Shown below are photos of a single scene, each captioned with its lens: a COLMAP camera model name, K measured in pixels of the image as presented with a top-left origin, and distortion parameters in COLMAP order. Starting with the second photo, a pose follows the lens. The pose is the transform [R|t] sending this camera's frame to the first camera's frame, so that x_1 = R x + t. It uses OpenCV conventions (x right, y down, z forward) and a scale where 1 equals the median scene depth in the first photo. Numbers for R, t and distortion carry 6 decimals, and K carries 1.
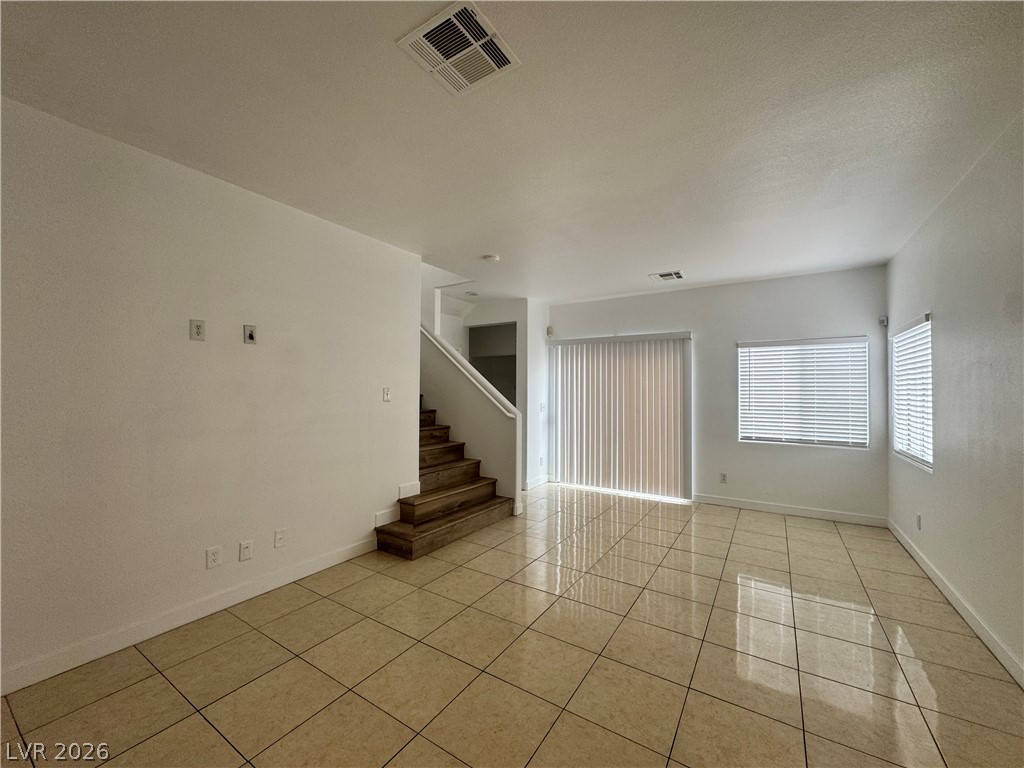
lens RADIAL K [[410.0, 0, 508.0], [0, 410.0, 382.9], [0, 0, 1]] dist [-0.005859, 0.001304]
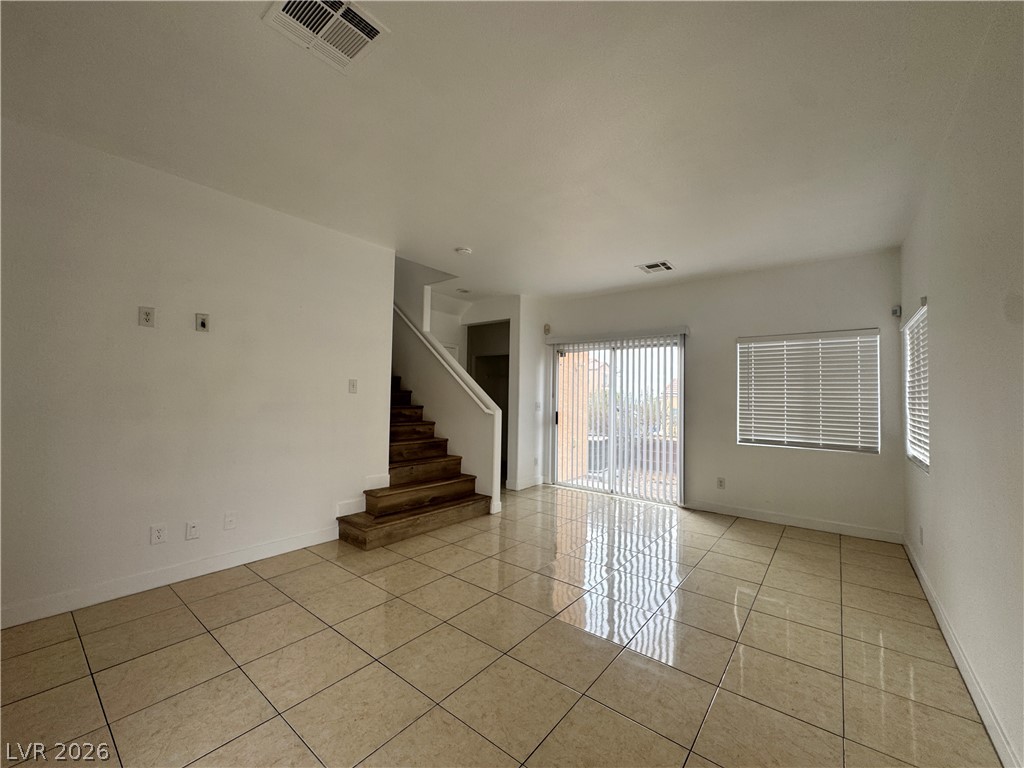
lens RADIAL K [[410.0, 0, 508.3], [0, 410.0, 382.8], [0, 0, 1]] dist [-0.005859, 0.001304]
pose [[0.994784, 0.008596, -0.101643, 0.176534], [-0.010422, 0.999794, -0.017443, 0.031495], [0.101472, 0.018412, 0.994668, 0.028256]]
